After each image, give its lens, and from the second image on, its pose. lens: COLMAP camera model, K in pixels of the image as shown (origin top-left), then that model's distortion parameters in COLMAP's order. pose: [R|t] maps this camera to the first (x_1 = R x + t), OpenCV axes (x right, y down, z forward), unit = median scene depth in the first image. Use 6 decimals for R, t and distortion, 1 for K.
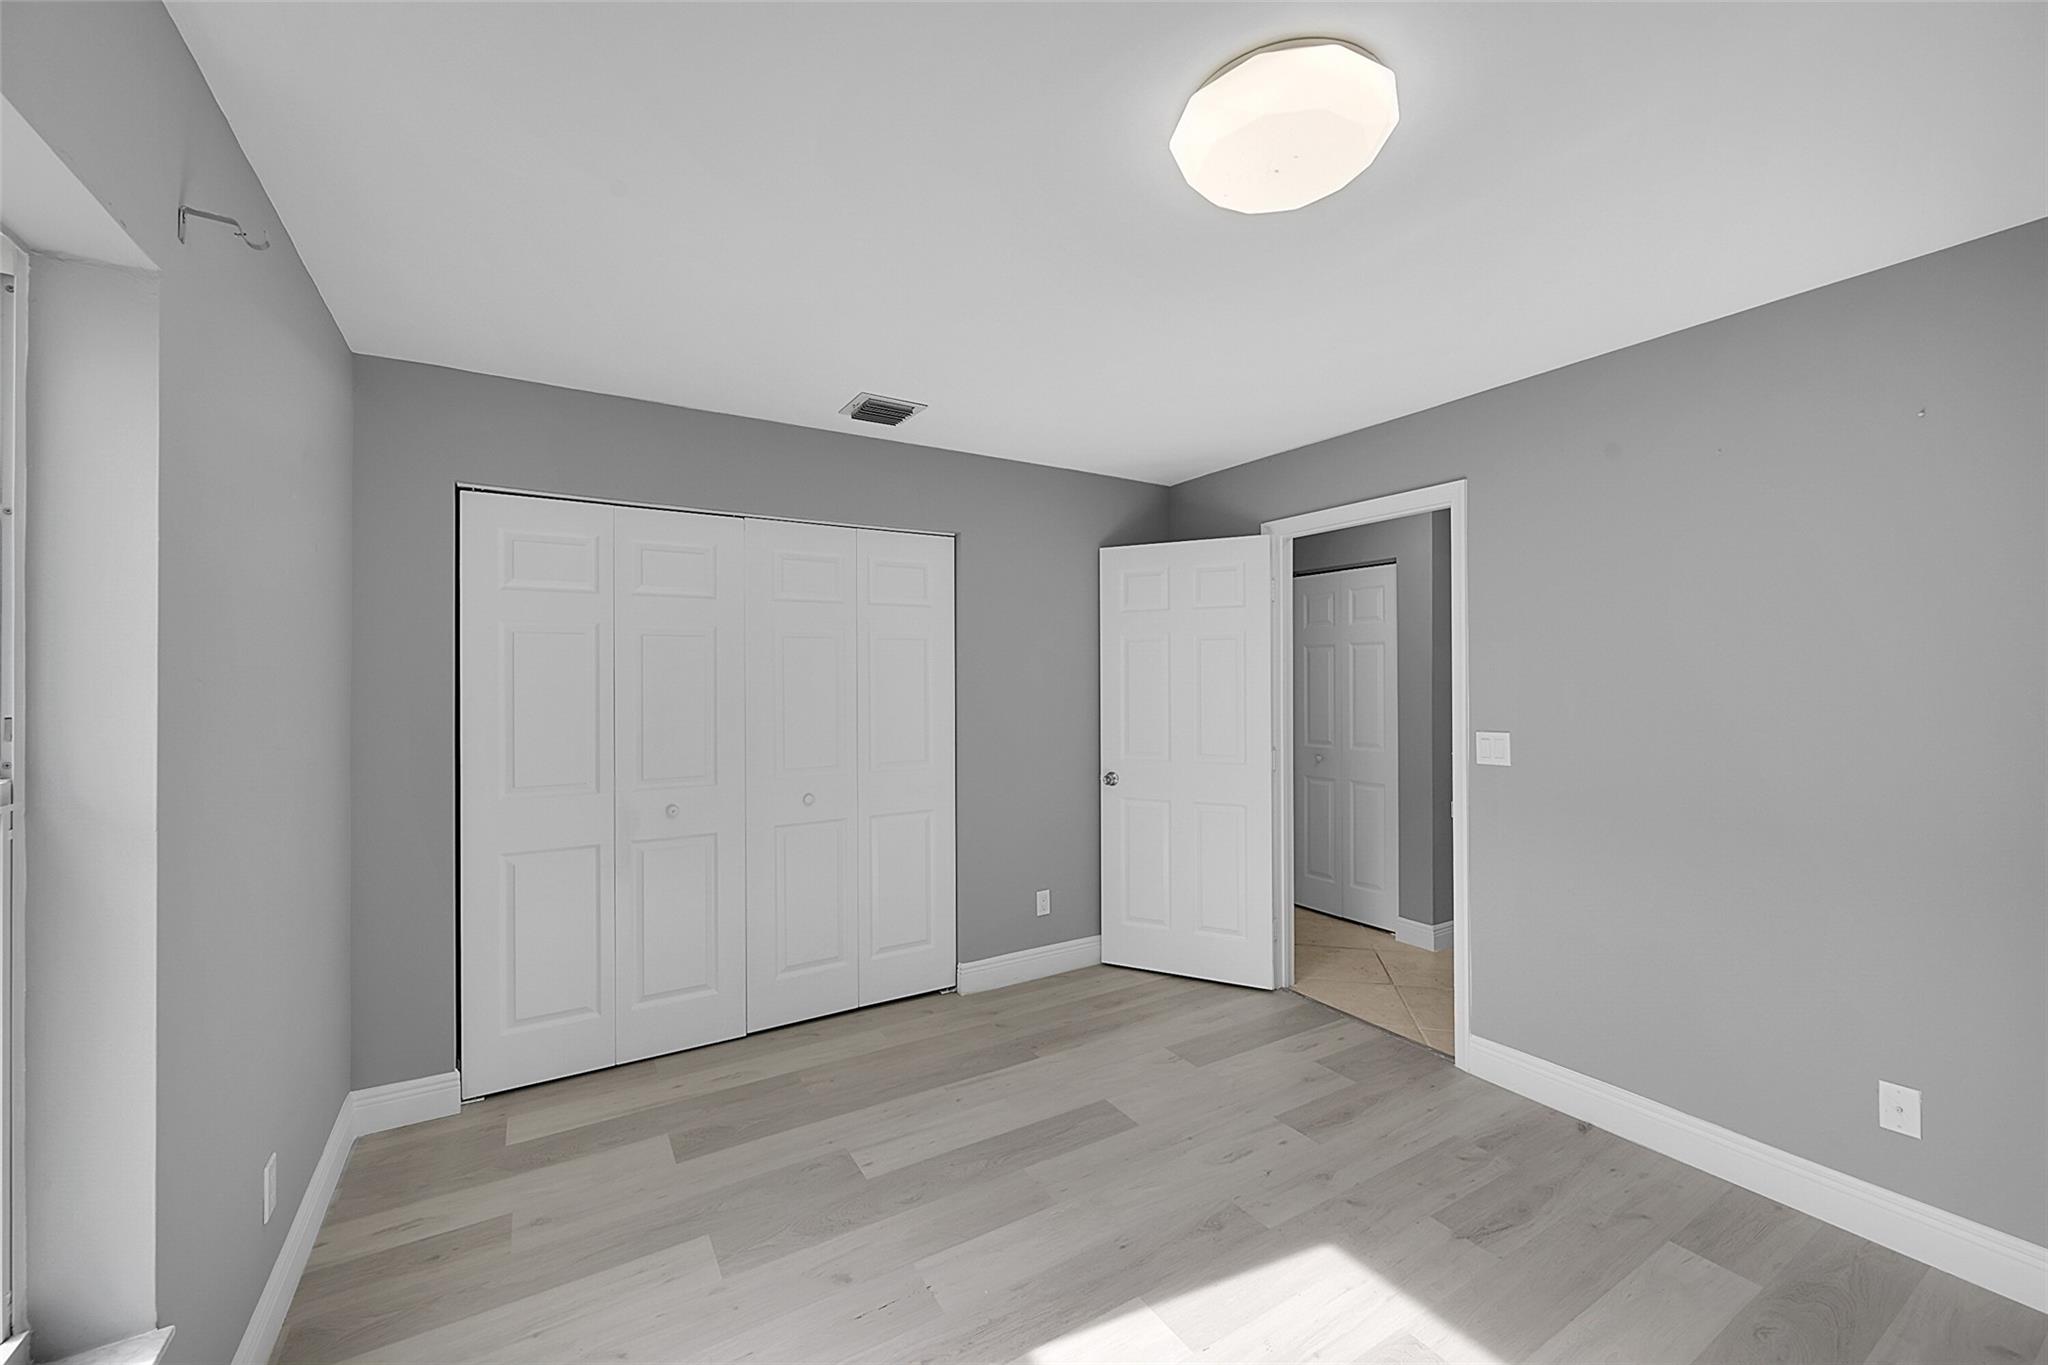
lens RADIAL K [[803.2, 0, 1031.6], [0, 803.2, 678.4], [0, 0, 1]] dist [-0.000779, 0.000013]
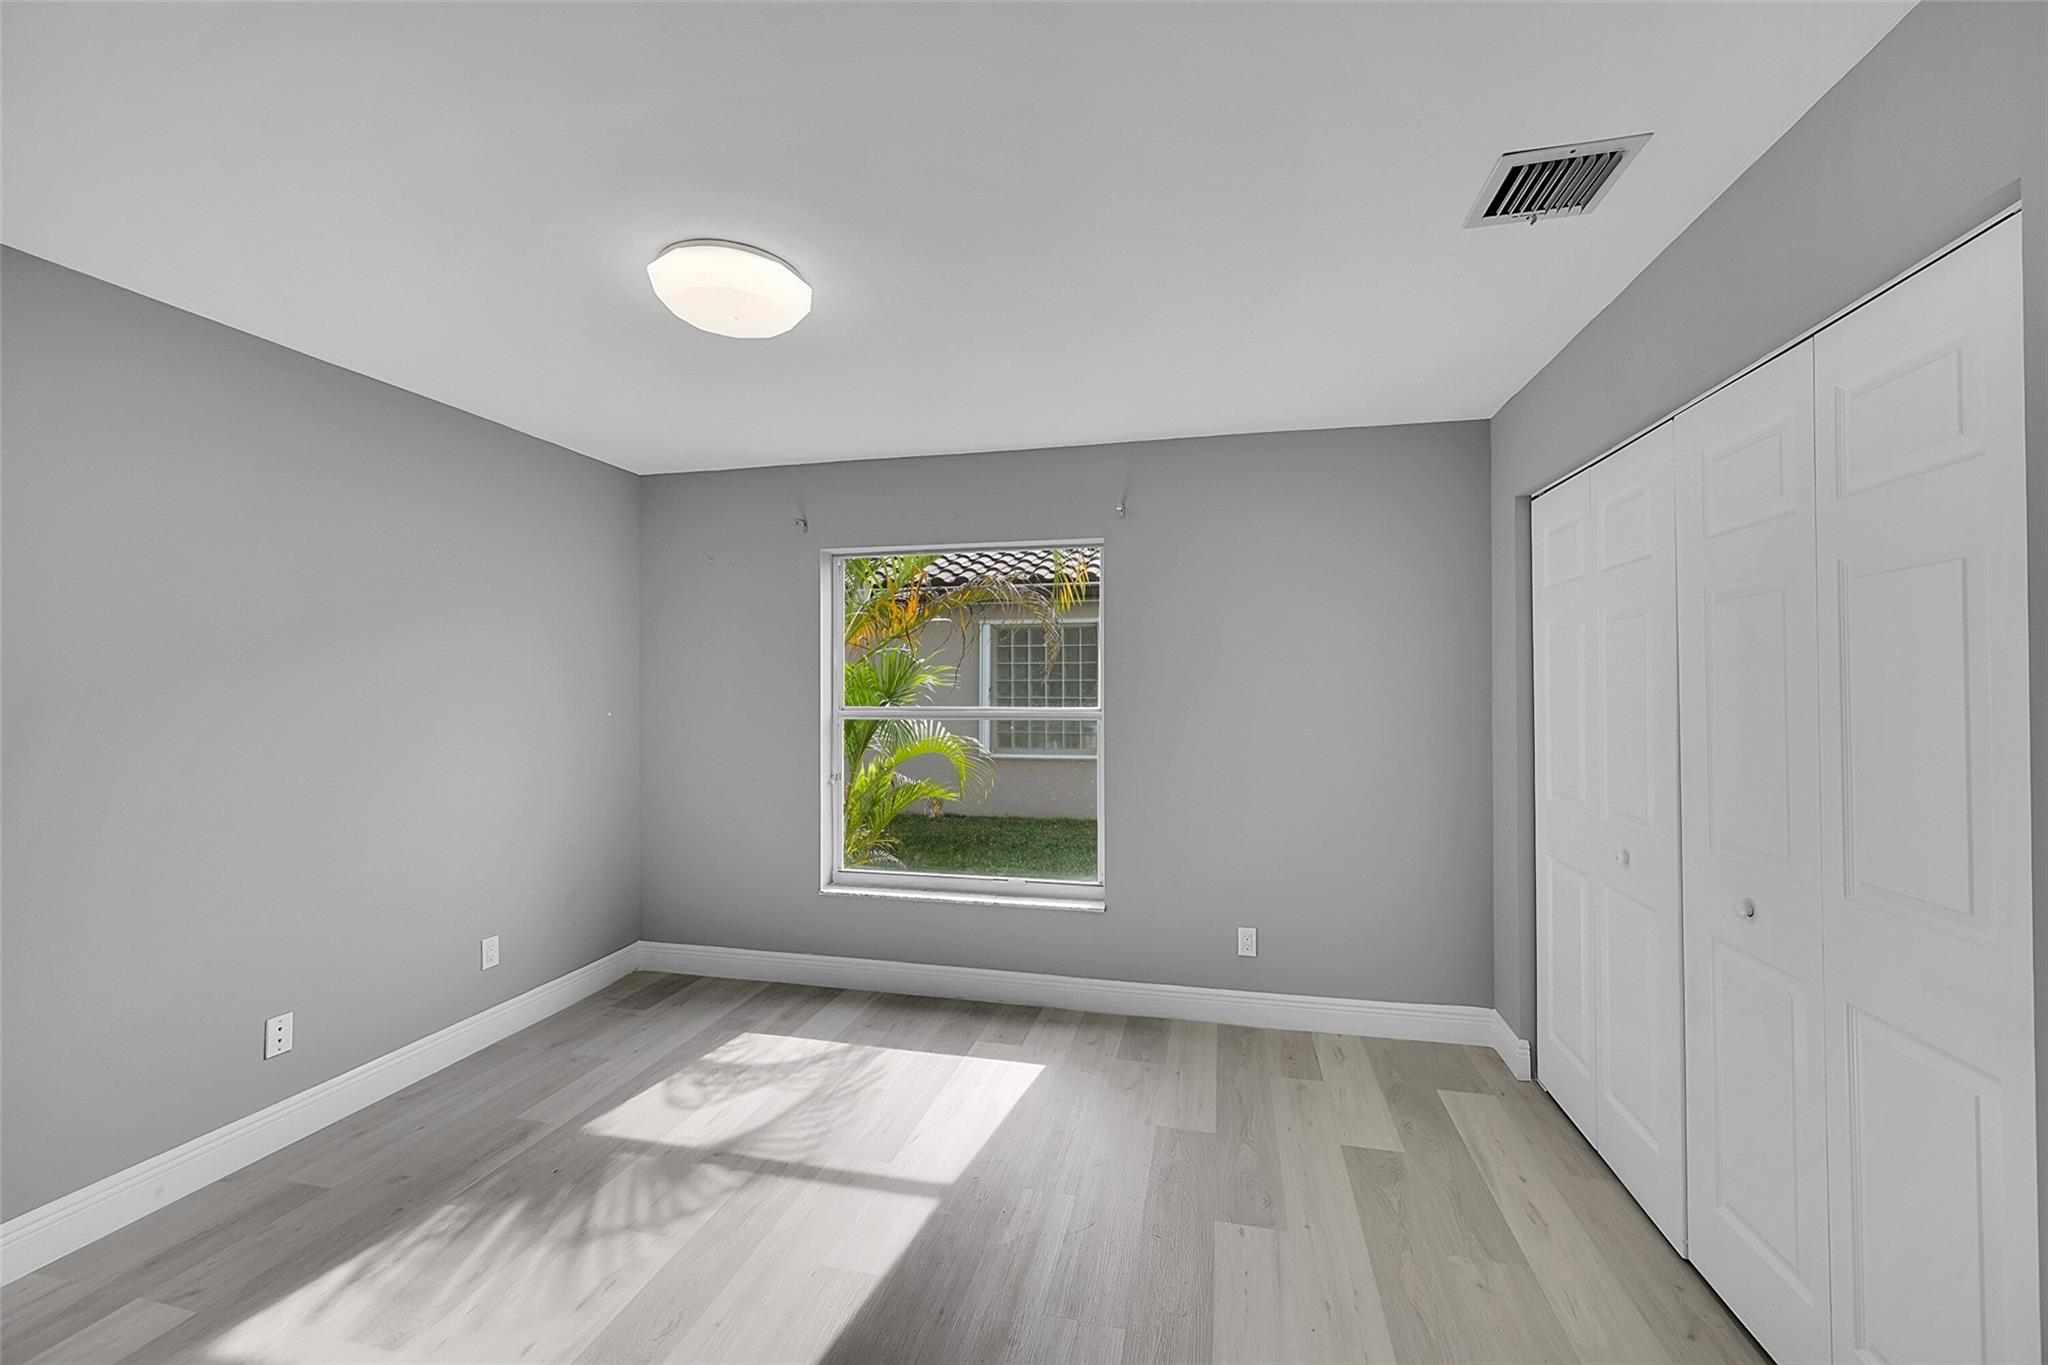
lens RADIAL K [[803.2, 0, 1031.6], [0, 803.2, 678.4], [0, 0, 1]] dist [-0.000779, 0.000013]
pose [[-0.705585, -0.000494, -0.708625, 0.557705], [0.008191, 0.999927, -0.008854, 0.002657], [0.708578, -0.012052, -0.705529, 1.397369]]
